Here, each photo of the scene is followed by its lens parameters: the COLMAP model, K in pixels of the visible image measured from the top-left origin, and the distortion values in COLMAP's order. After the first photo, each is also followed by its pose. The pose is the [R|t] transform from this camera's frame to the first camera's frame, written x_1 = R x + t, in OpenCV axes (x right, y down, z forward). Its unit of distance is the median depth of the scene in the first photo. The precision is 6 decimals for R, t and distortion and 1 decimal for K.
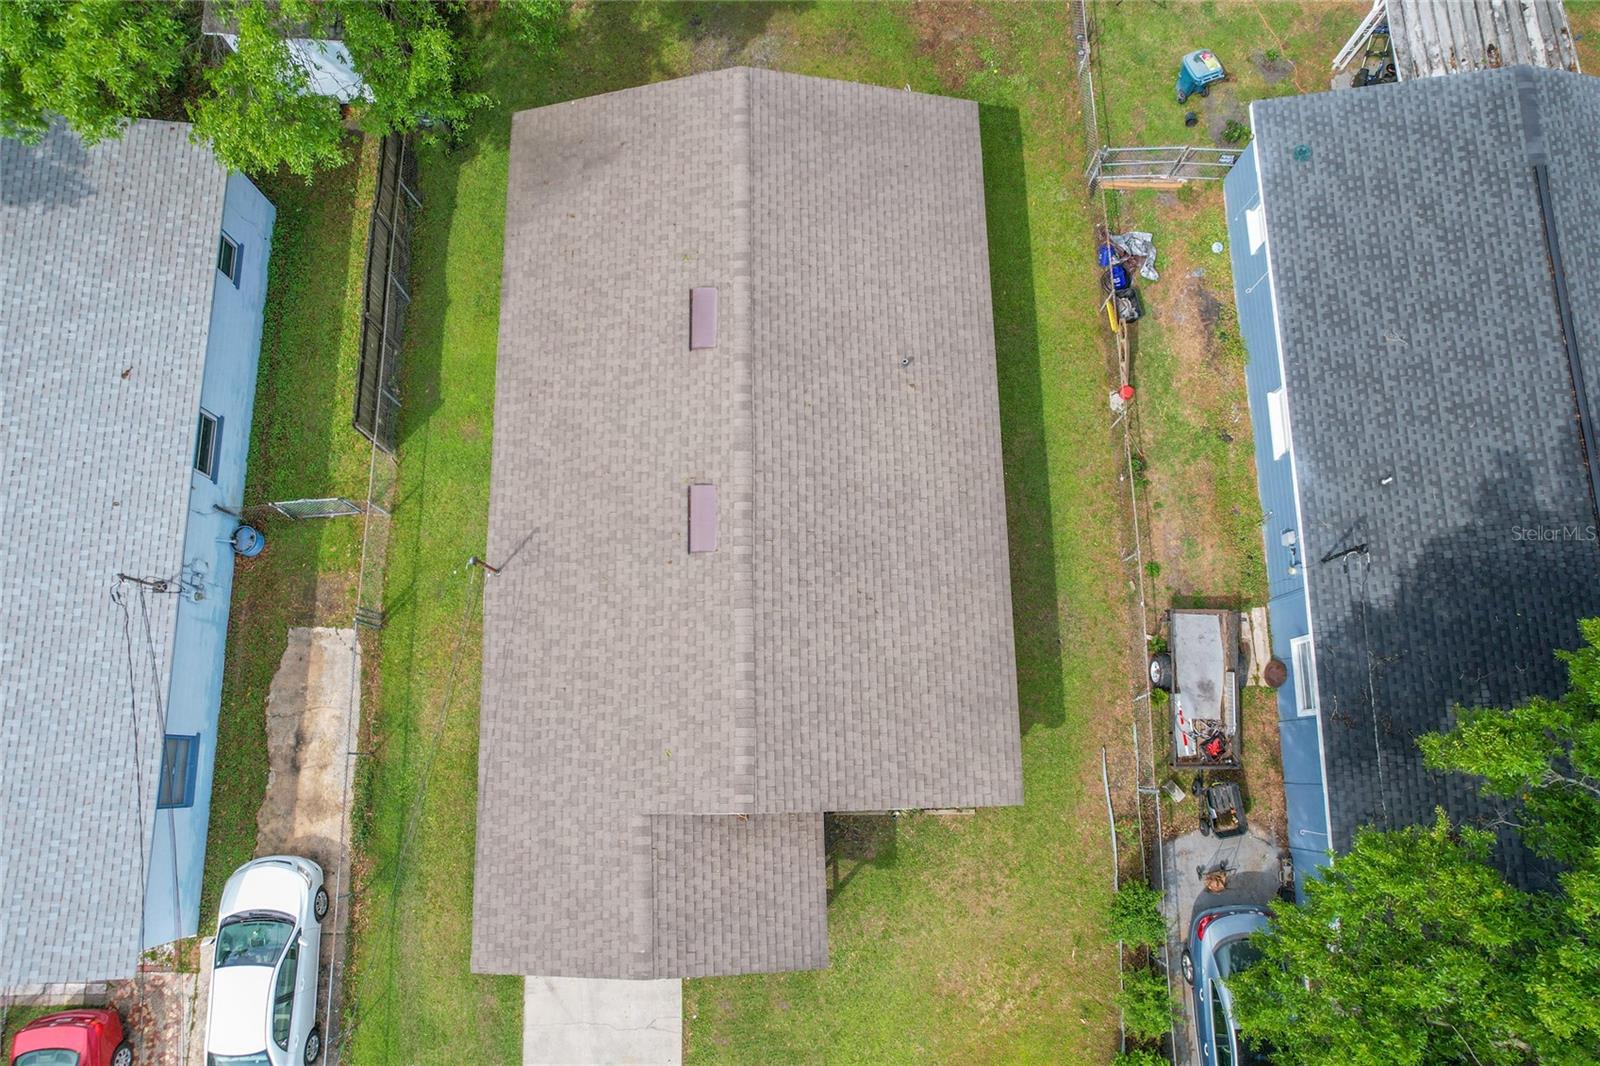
lens RADIAL K [[1186.7, 0, 796.7], [0, 1186.7, 647.0], [0, 0, 1]] dist [-0.032070, 0.007684]
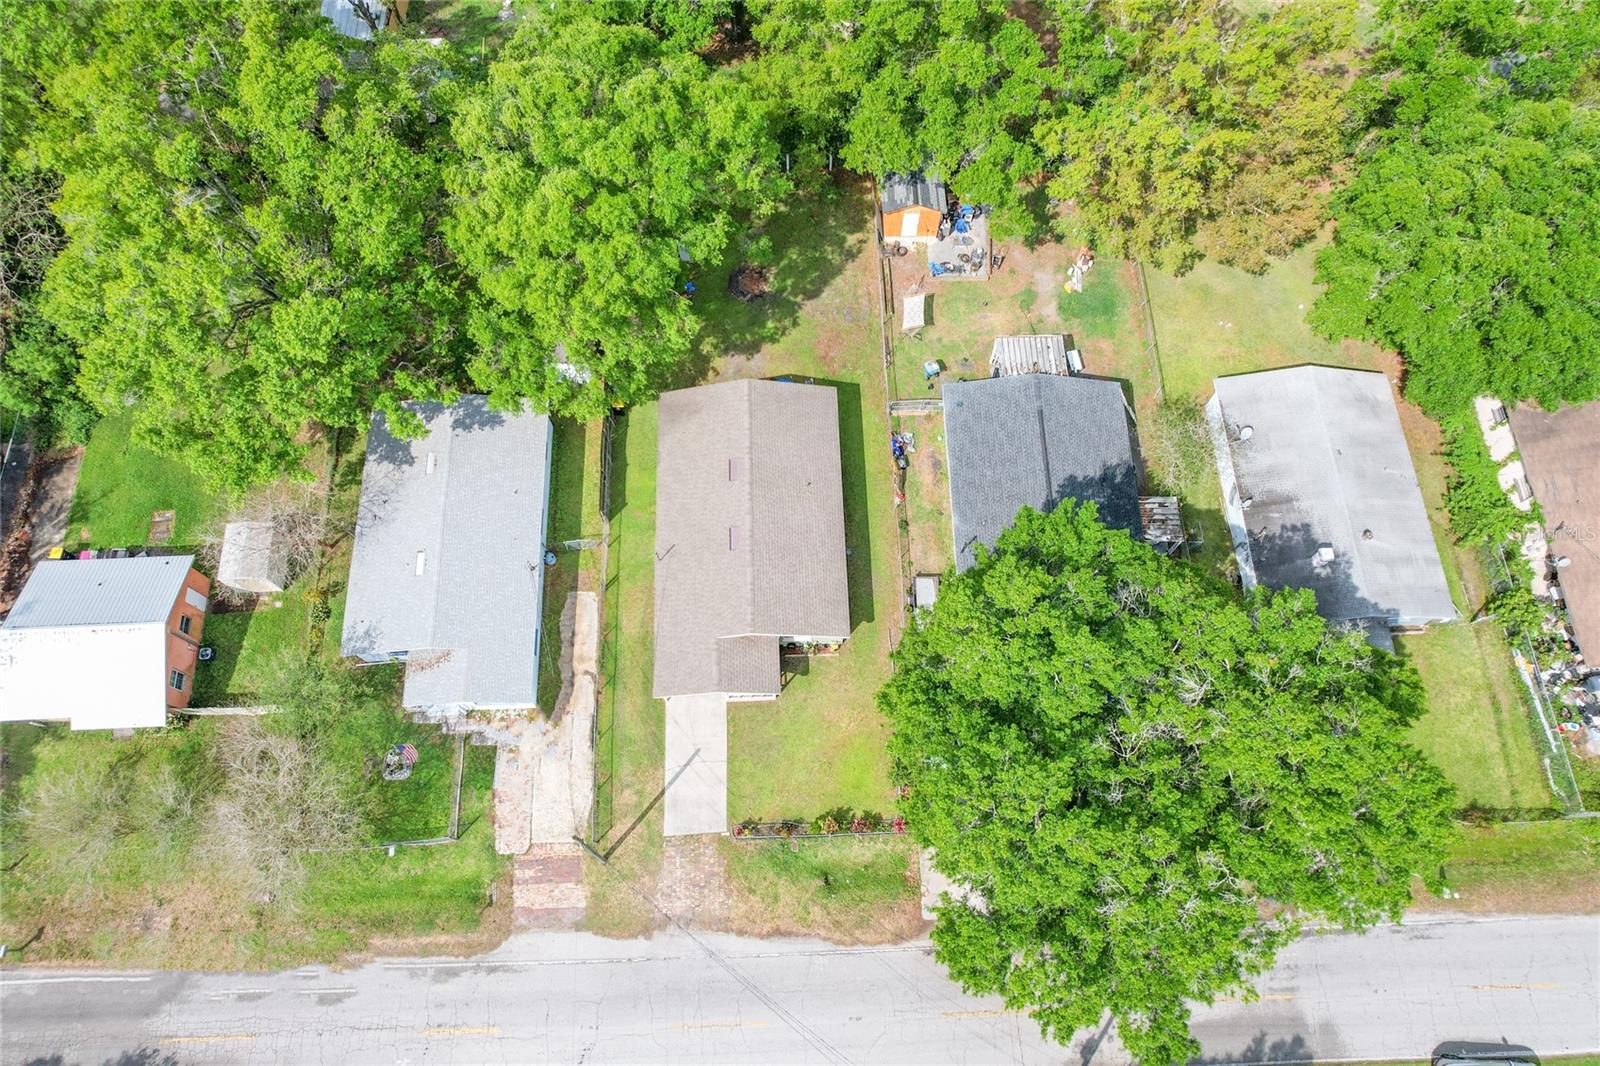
lens RADIAL K [[1186.7, 0, 796.7], [0, 1186.7, 647.0], [0, 0, 1]] dist [-0.032070, 0.007684]
pose [[0.999902, -0.013333, 0.004363, 0.044770], [0.013762, 0.992609, -0.120576, 0.420402], [-0.002723, 0.120624, 0.992695, -1.523610]]
